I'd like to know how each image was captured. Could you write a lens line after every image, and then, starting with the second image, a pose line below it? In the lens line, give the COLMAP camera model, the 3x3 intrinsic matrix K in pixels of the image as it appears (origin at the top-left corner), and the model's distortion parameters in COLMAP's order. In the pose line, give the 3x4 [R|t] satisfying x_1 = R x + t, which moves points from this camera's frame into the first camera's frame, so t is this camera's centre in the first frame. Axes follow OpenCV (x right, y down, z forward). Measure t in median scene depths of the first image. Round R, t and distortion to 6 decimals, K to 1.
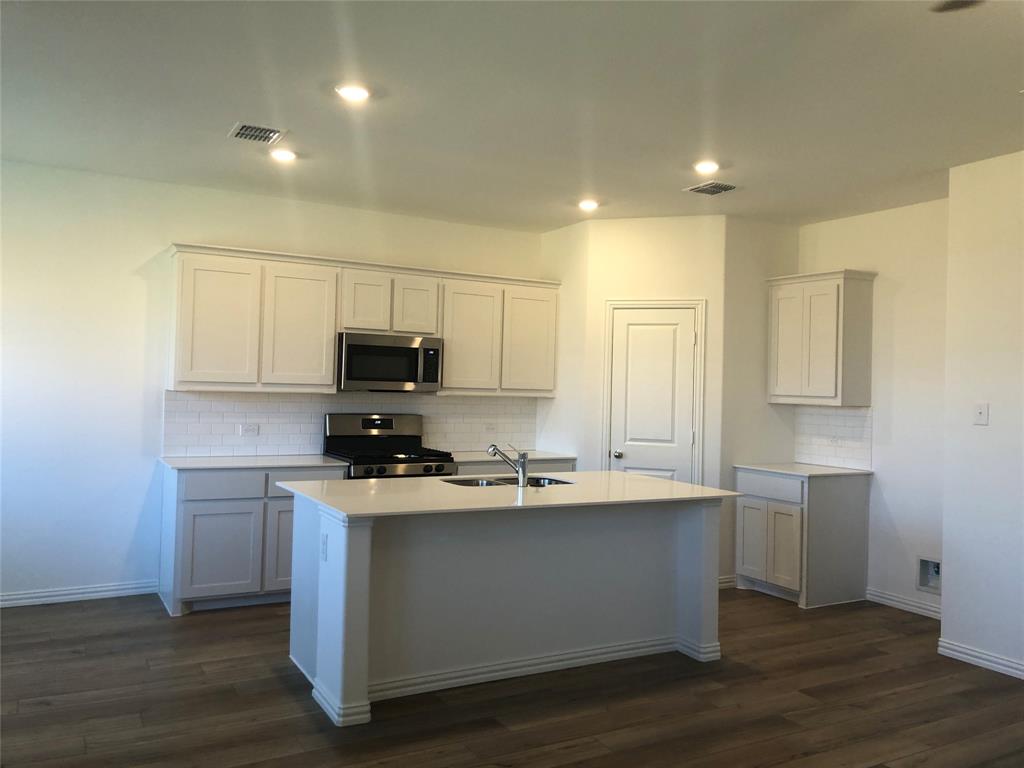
lens RADIAL K [[838.1, 0, 528.5], [0, 838.1, 369.3], [0, 0, 1]] dist [0.033686, -0.020887]
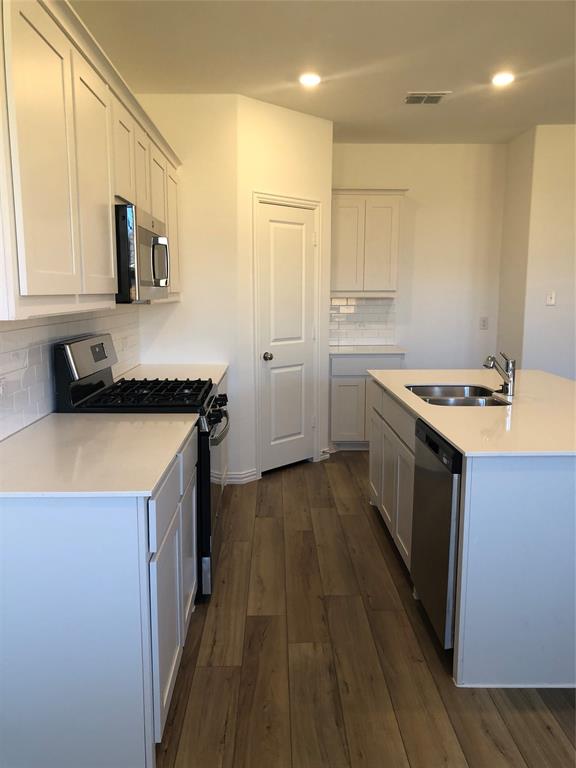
lens RADIAL K [[628.6, 0, 289.1], [0, 628.6, 391.0], [0, 0, 1]] dist [0.033686, -0.020887]
pose [[0.477542, -0.168399, 0.862320, -0.616753], [-0.005862, 0.980828, 0.194788, -0.003520], [-0.878589, -0.098074, 0.467400, 0.727320]]
